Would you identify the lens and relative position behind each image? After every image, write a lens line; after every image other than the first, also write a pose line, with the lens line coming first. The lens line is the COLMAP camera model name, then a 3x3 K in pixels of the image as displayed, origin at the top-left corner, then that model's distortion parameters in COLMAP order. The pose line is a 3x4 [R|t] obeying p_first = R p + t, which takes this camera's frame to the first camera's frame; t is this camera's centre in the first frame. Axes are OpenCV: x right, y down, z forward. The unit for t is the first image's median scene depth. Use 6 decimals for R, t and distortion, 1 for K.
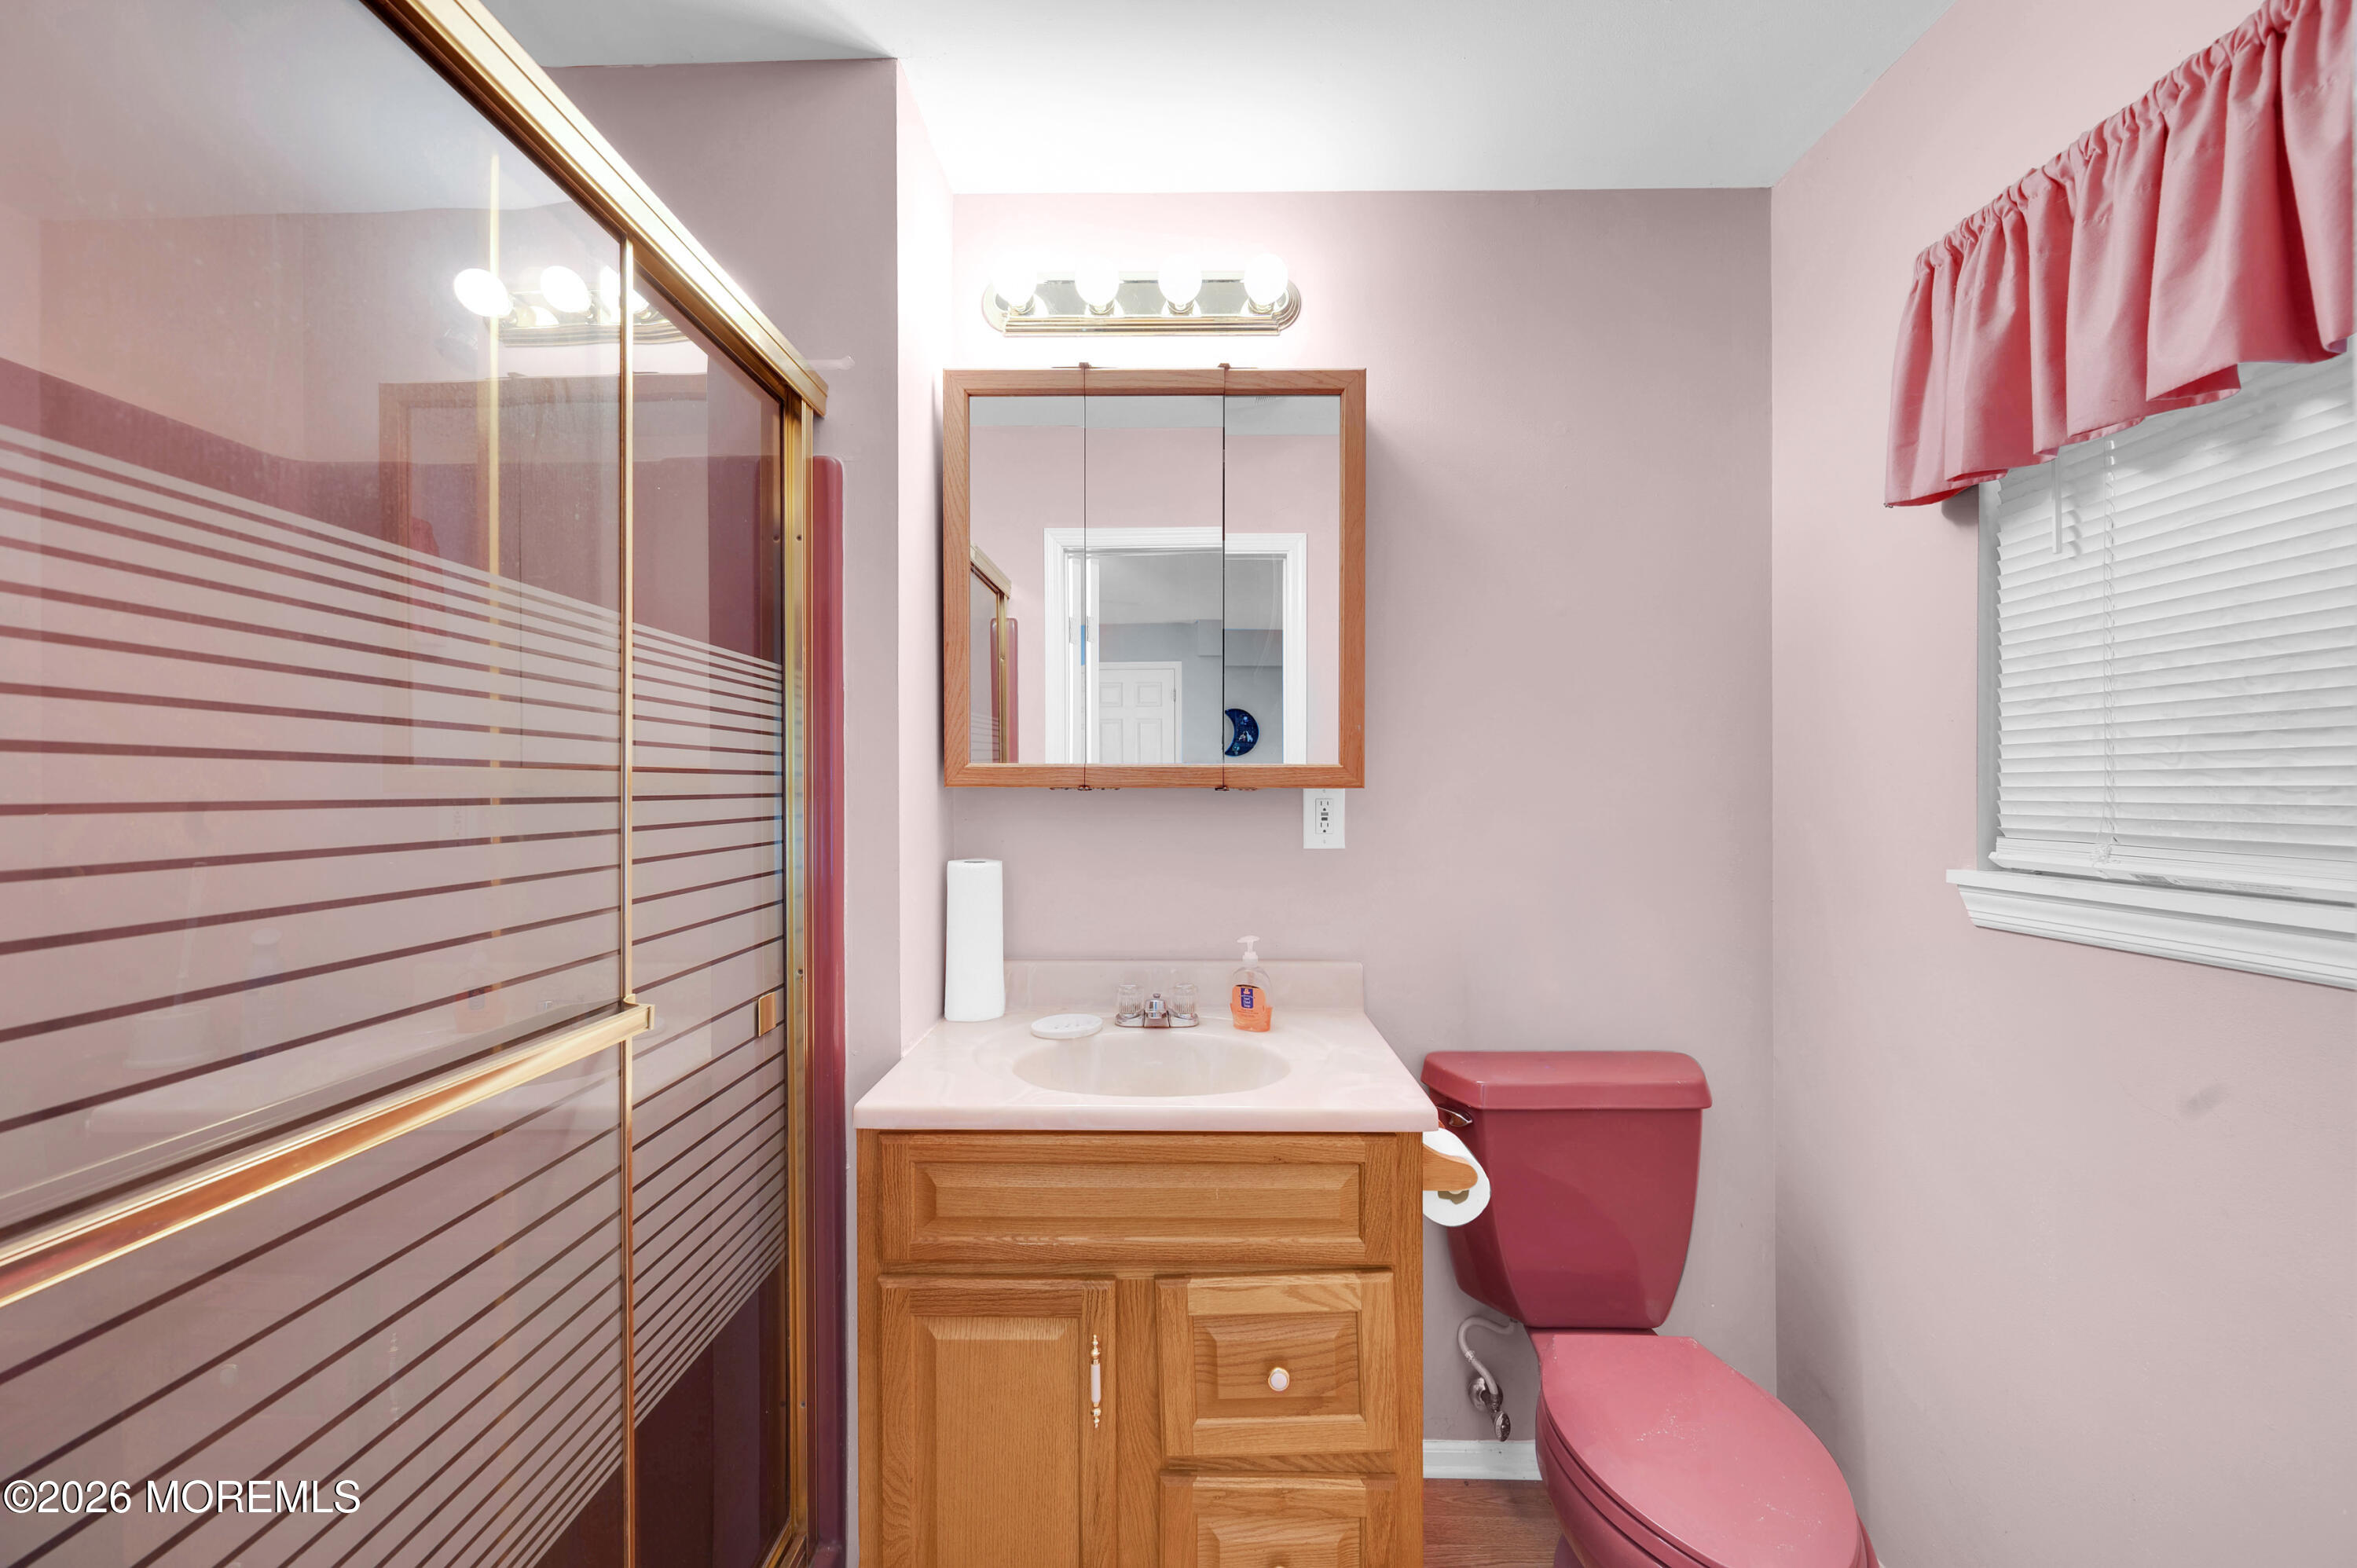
lens RADIAL K [[929.9, 0, 1181.1], [0, 929.9, 785.2], [0, 0, 1]] dist [0.000120, -0.000016]
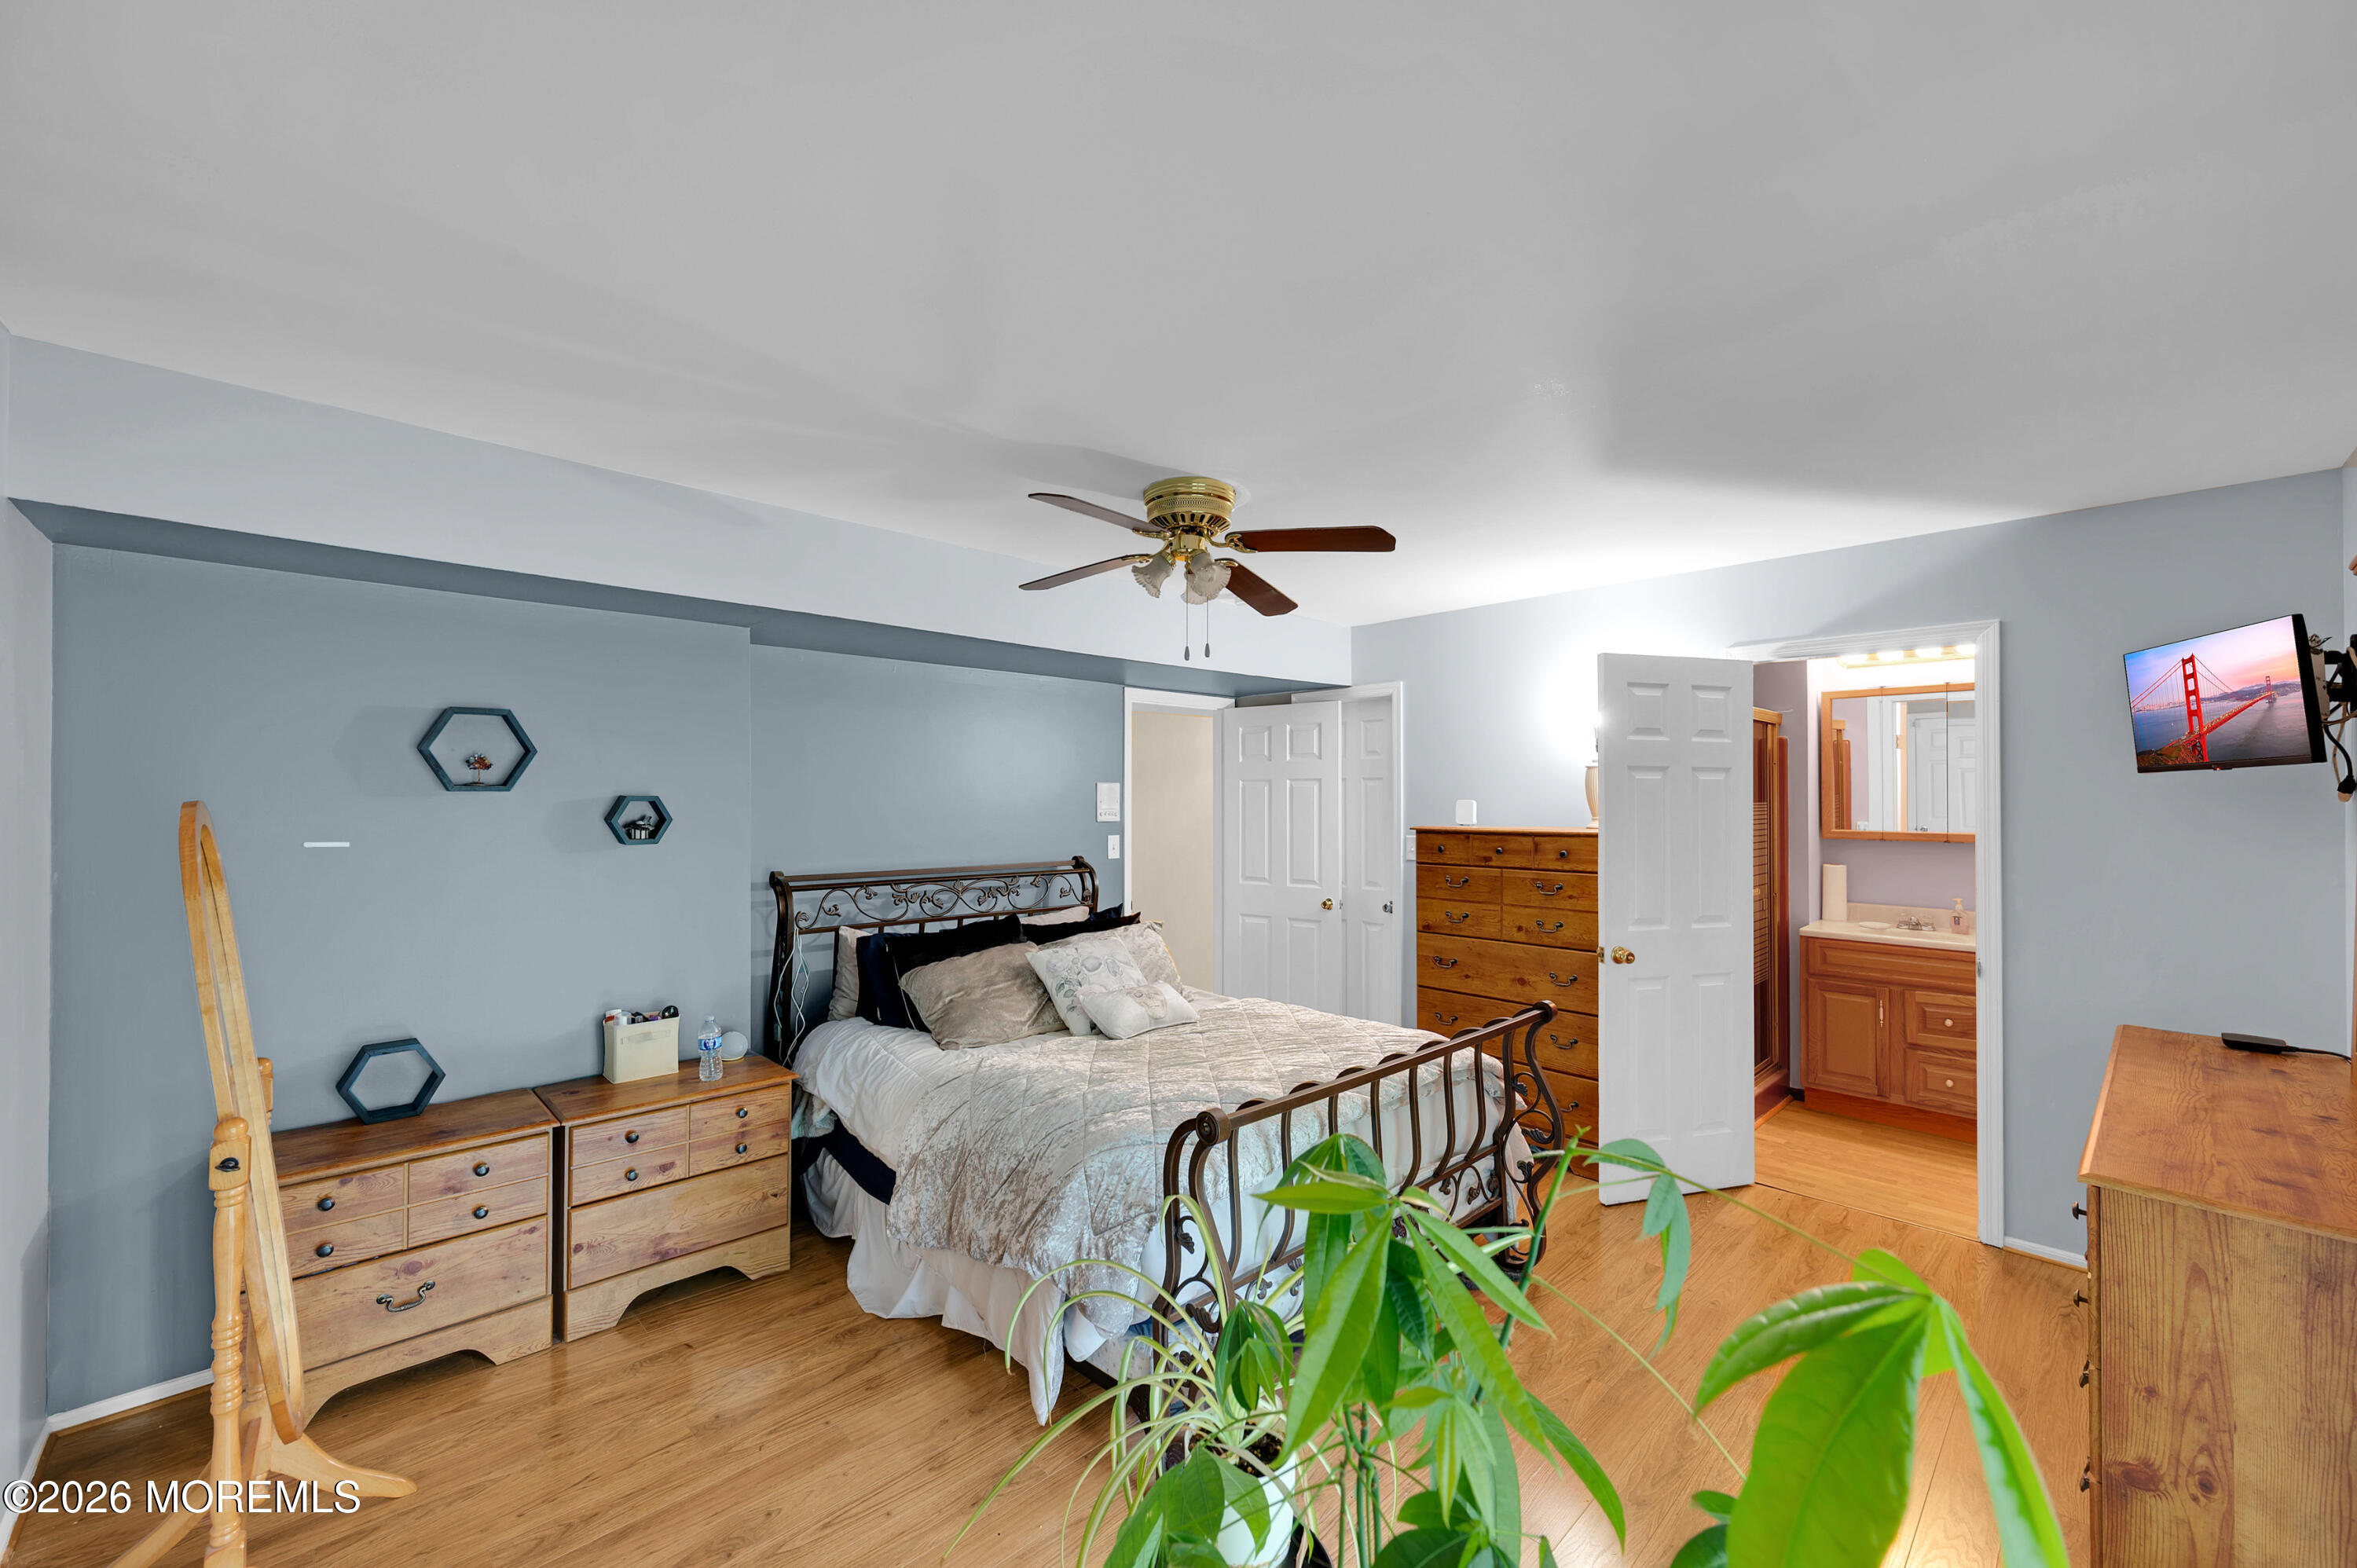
lens RADIAL K [[929.9, 0, 1182.4], [0, 929.9, 781.5], [0, 0, 1]] dist [0.000120, -0.000016]
pose [[0.694860, -0.001966, -0.719142, 0.587434], [-0.002843, 0.999981, -0.005482, -0.205730], [0.719140, 0.005854, 0.694841, -3.267070]]
